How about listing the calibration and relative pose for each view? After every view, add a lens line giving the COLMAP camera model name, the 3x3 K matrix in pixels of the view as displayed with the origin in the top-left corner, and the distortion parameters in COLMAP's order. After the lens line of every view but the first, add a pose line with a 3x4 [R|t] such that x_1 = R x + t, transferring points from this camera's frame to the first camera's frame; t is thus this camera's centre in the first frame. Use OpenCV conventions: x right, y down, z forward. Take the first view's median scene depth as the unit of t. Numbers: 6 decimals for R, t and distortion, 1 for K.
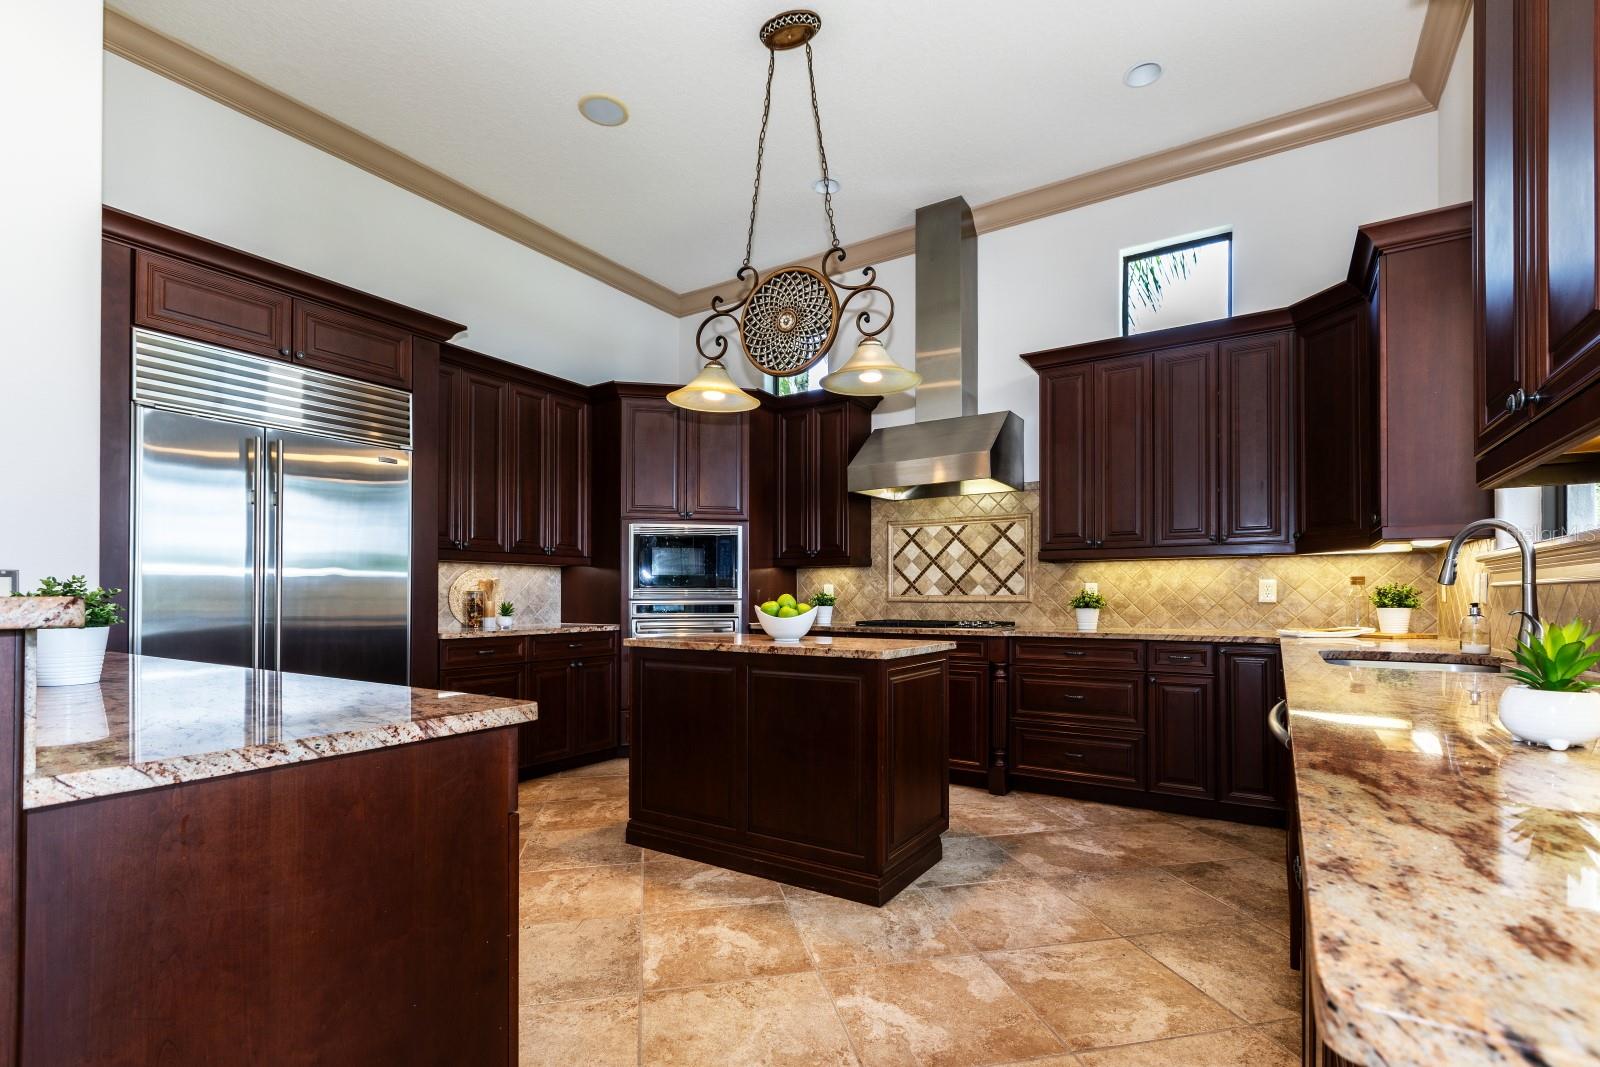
lens RADIAL K [[726.4, 0, 796.7], [0, 726.4, 588.9], [0, 0, 1]] dist [0.000141, 0.000098]
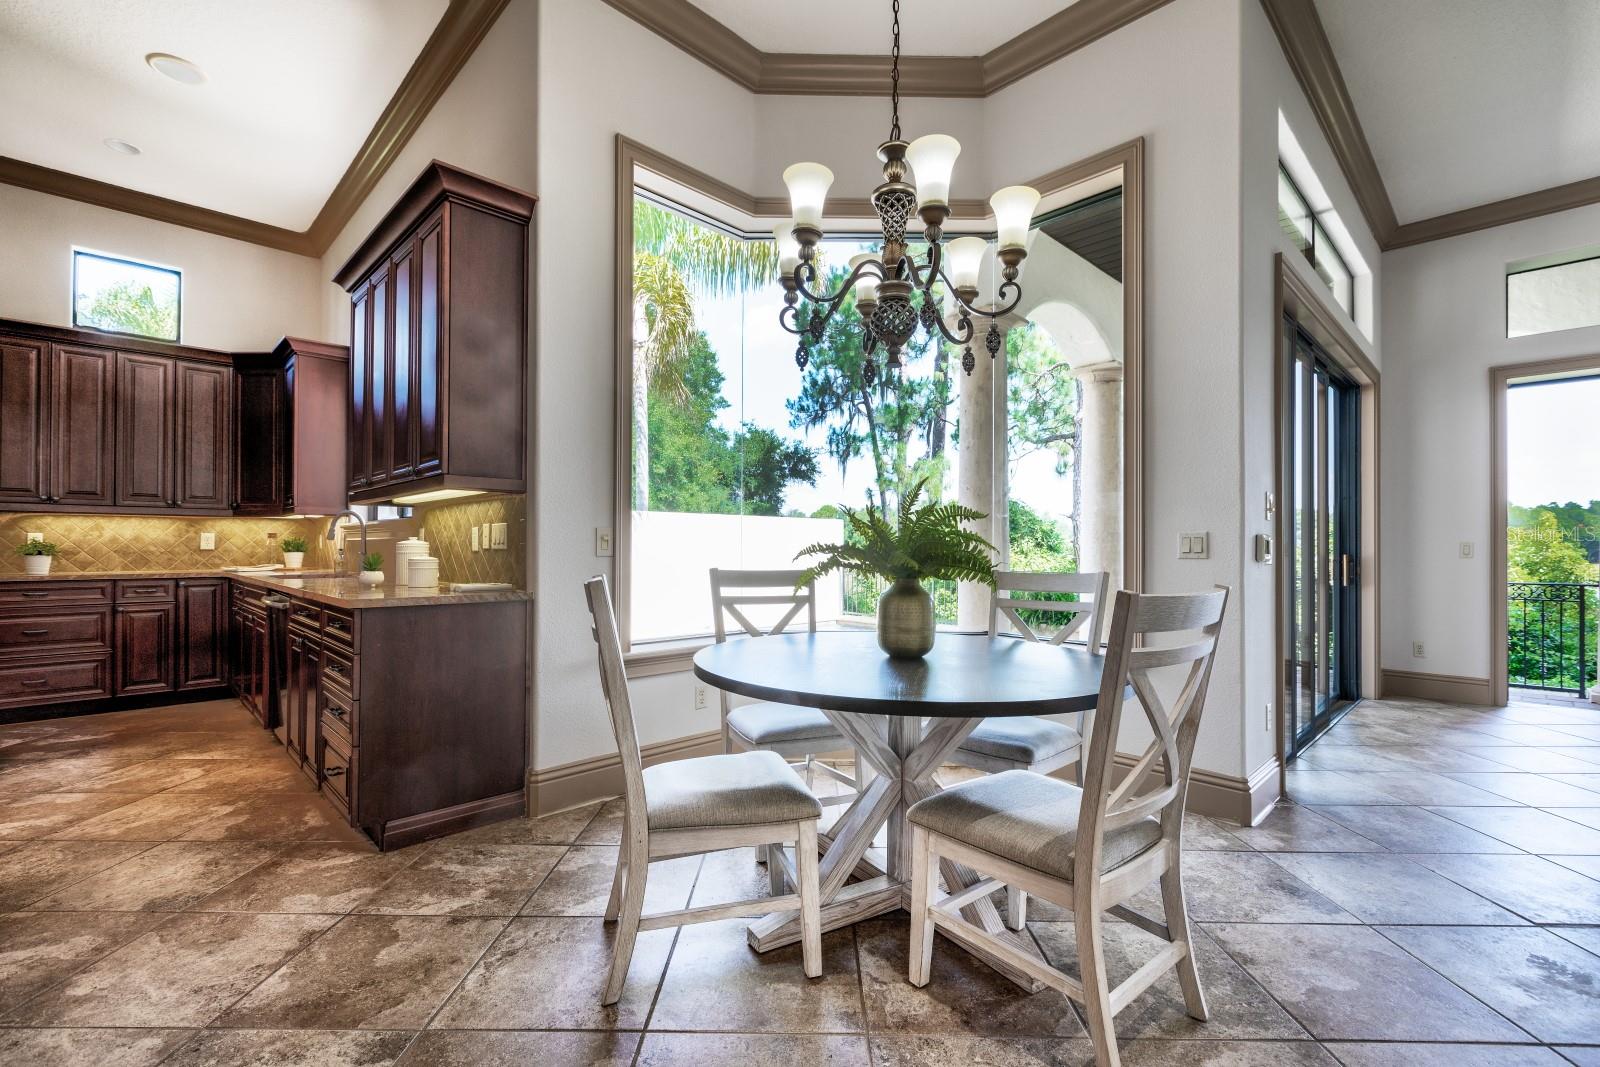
lens RADIAL K [[707.3, 0, 793.1], [0, 707.3, 543.6], [0, 0, 1]] dist [0.001651, 0.000531]
pose [[0.222691, 0.003755, 0.974882, -0.455848], [-0.012247, 0.999924, -0.001054, -0.005480], [-0.974812, -0.011704, 0.222721, -0.430279]]
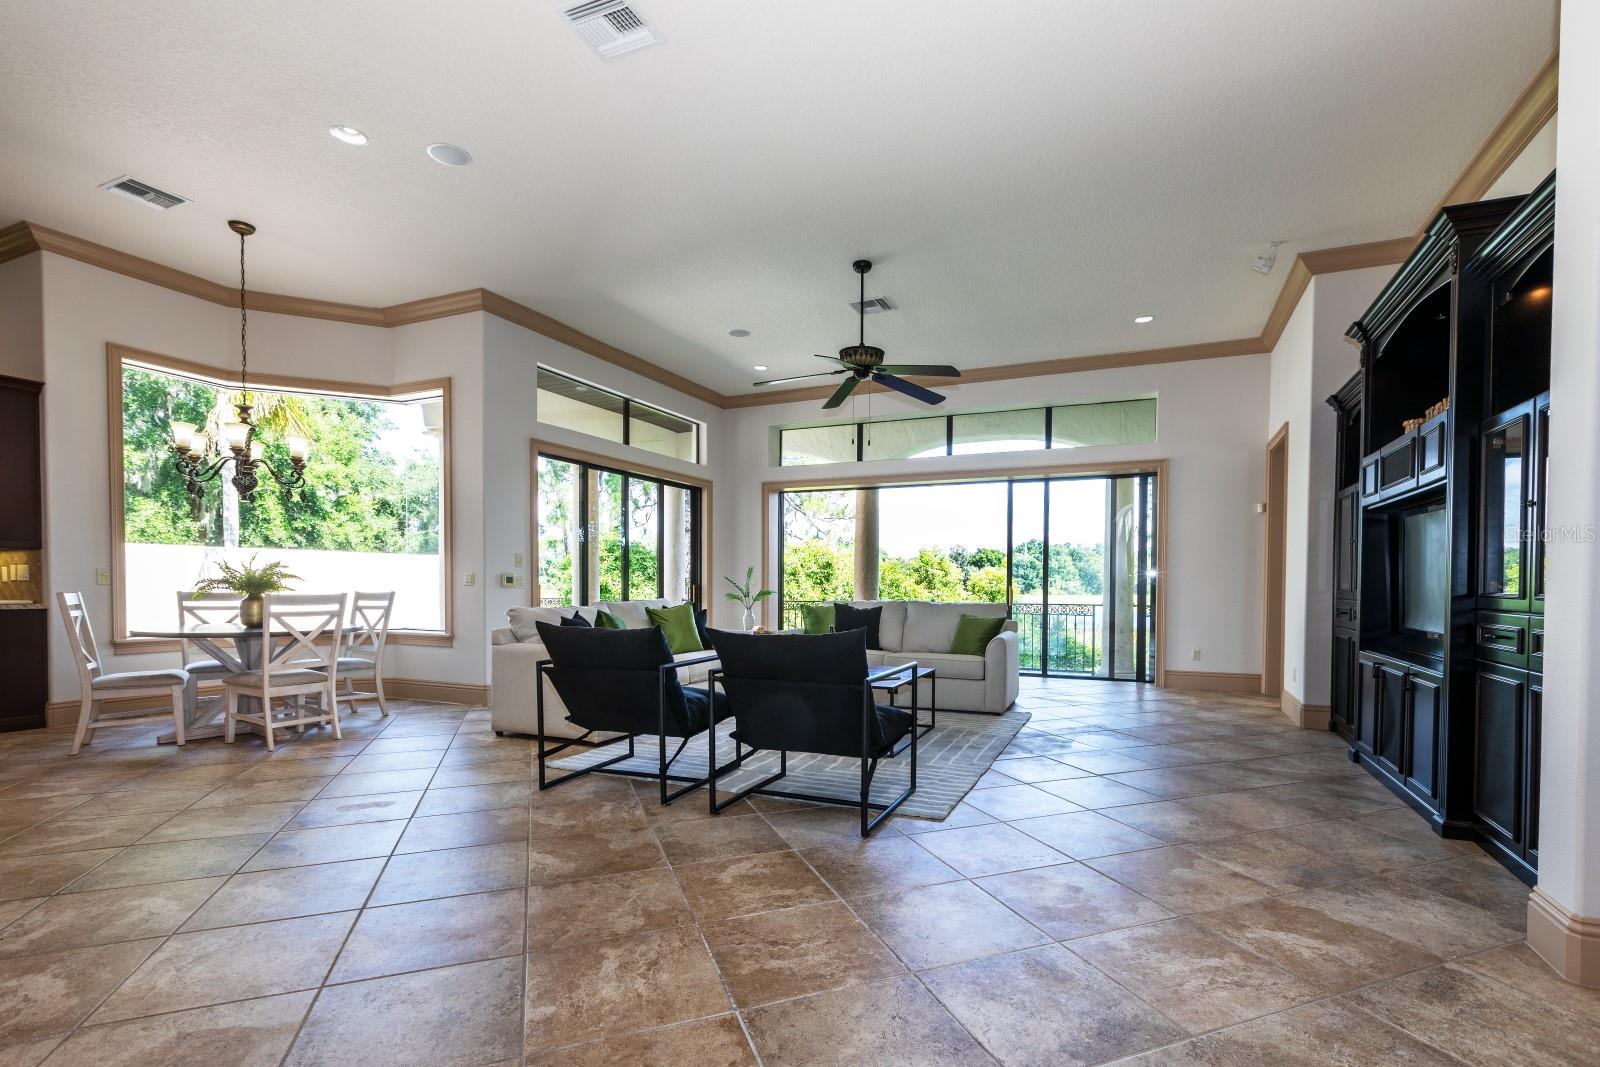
lens RADIAL K [[739.4, 0, 867.0], [0, 739.4, 612.0], [0, 0, 1]] dist [0.001977, 0.000436]
pose [[-0.178211, -0.045646, 0.982933, -2.604635], [-0.017268, 0.998915, 0.043257, -0.047670], [-0.983841, -0.009264, -0.178806, -2.250638]]
